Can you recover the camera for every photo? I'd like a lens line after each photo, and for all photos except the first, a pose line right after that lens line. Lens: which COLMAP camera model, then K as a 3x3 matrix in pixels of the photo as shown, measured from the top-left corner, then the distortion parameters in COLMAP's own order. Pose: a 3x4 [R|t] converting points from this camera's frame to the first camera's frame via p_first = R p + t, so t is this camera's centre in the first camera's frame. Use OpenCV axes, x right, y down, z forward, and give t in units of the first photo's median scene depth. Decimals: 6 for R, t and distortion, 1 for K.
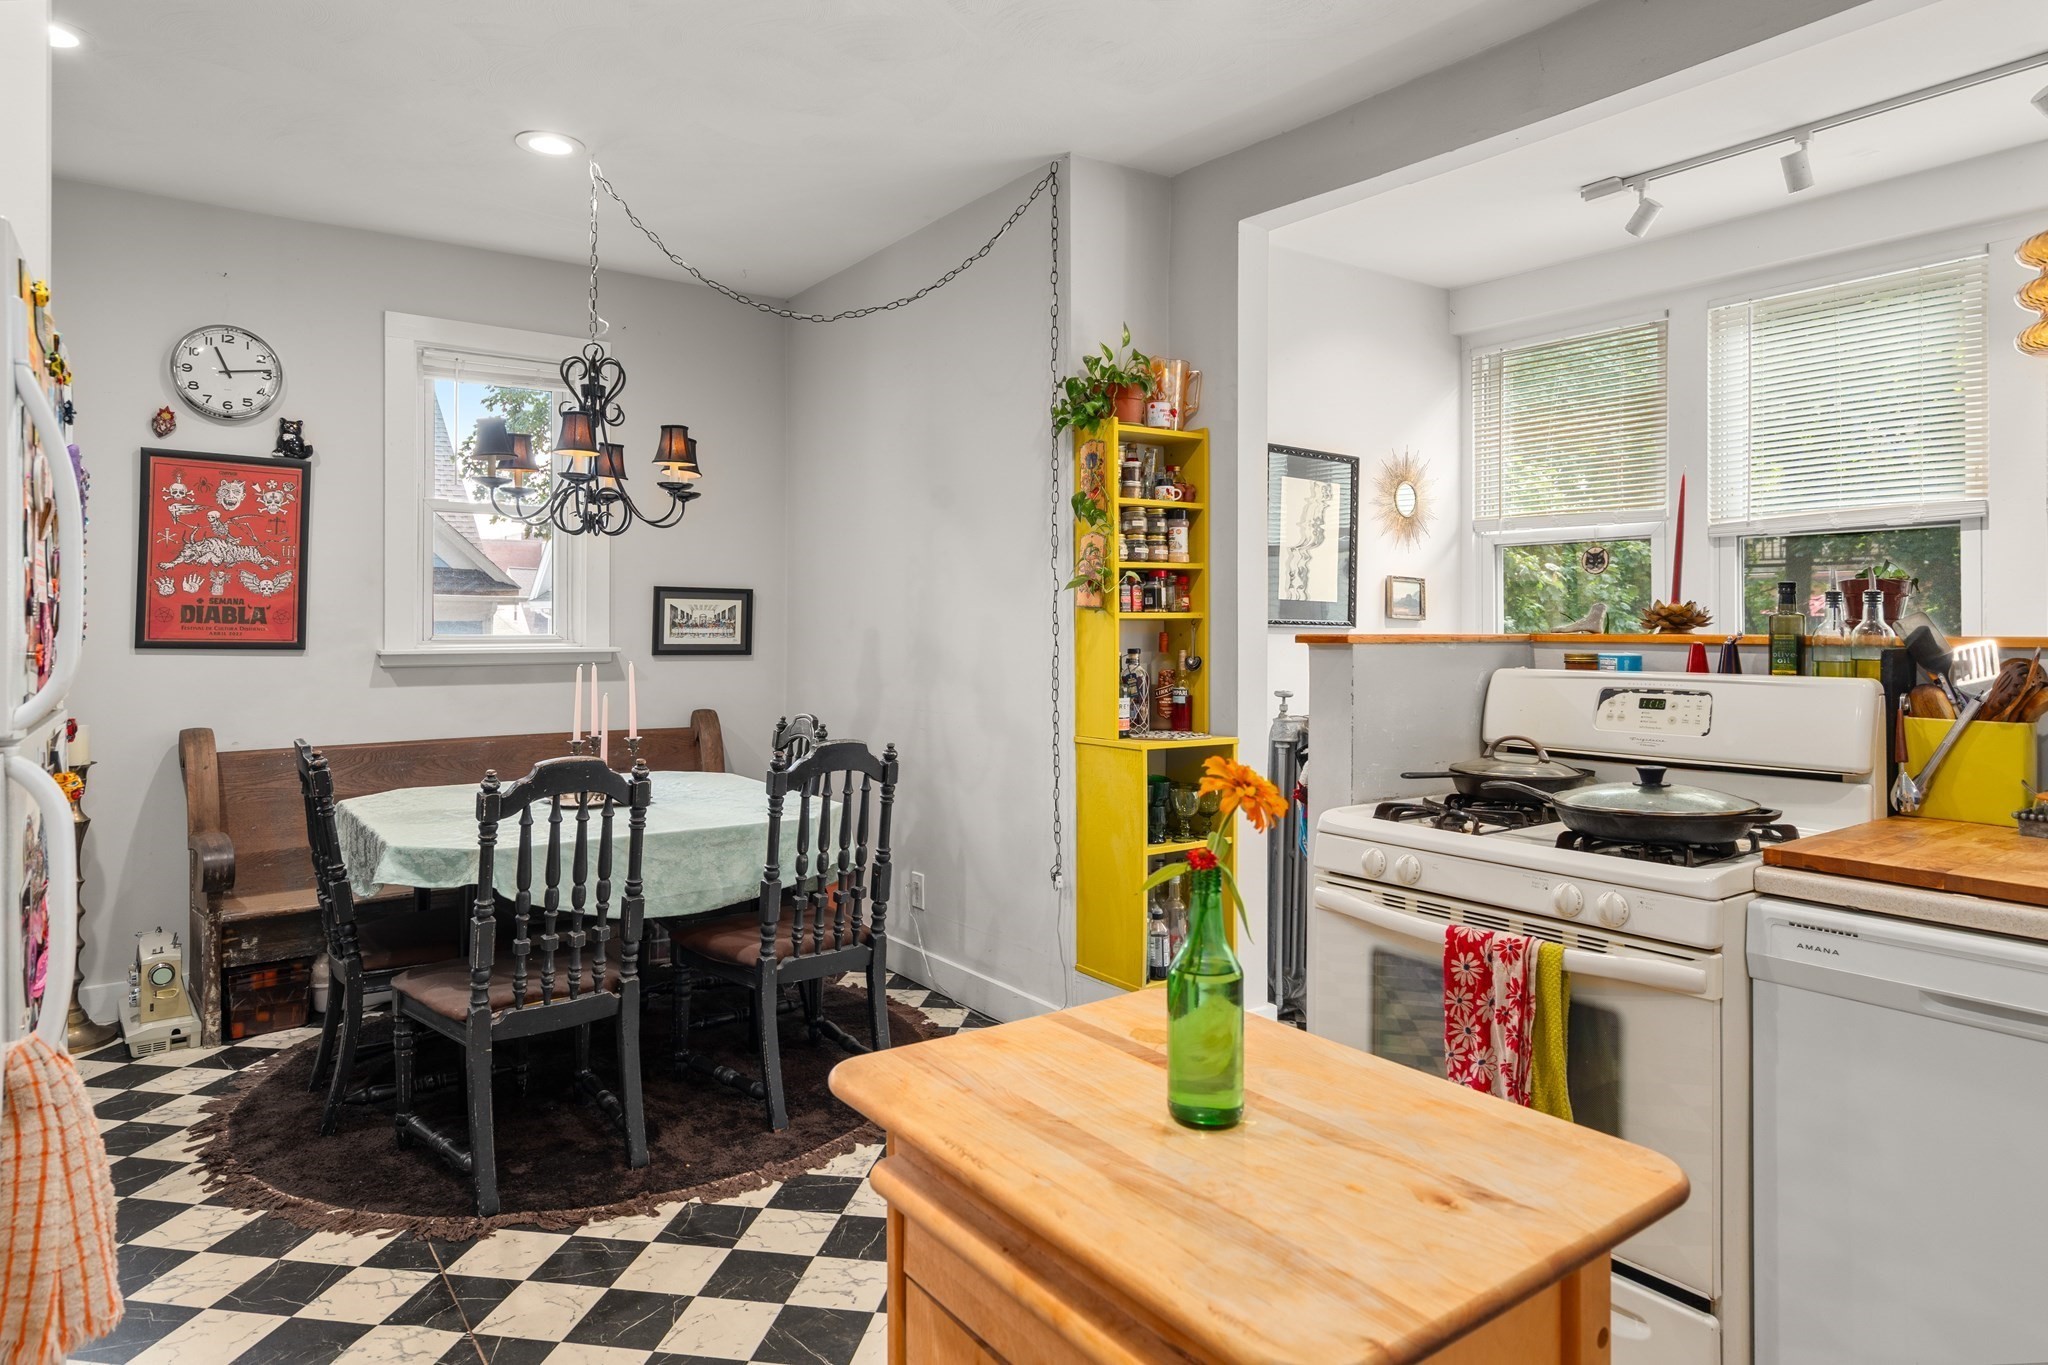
lens RADIAL K [[1207.3, 0, 1012.6], [0, 1207.3, 611.2], [0, 0, 1]] dist [0.006416, 0.000676]
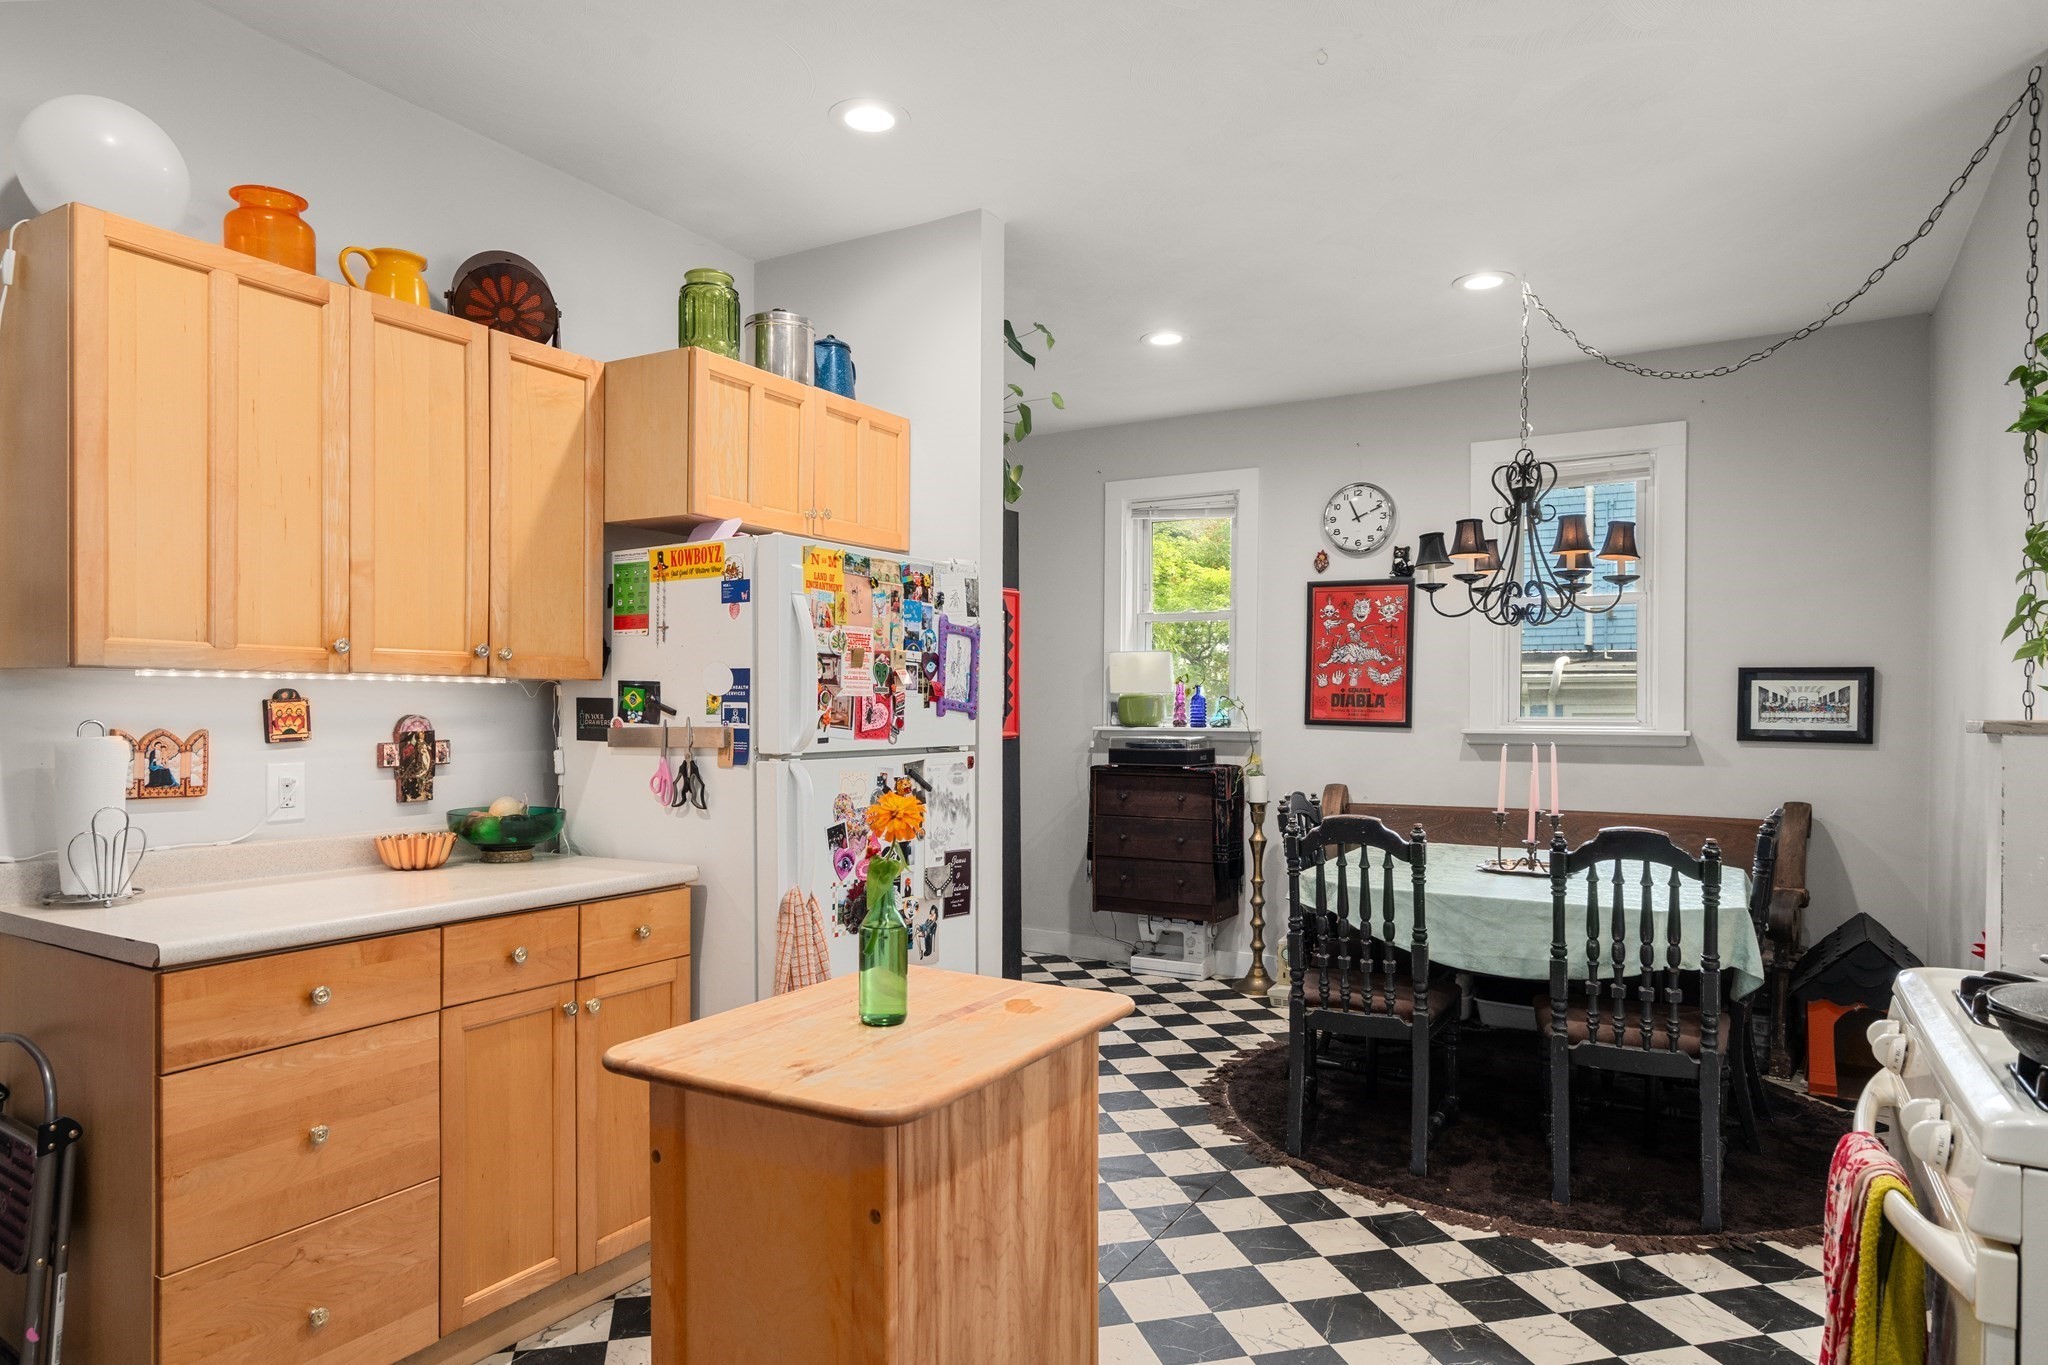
lens RADIAL K [[1207.3, 0, 1025.6], [0, 1207.3, 702.4], [0, 0, 1]] dist [0.006416, 0.000676]
pose [[0.396128, -0.003166, -0.918190, 0.434257], [0.009980, 0.999950, 0.000858, 0.000229], [0.918141, -0.009503, 0.396140, 0.141332]]
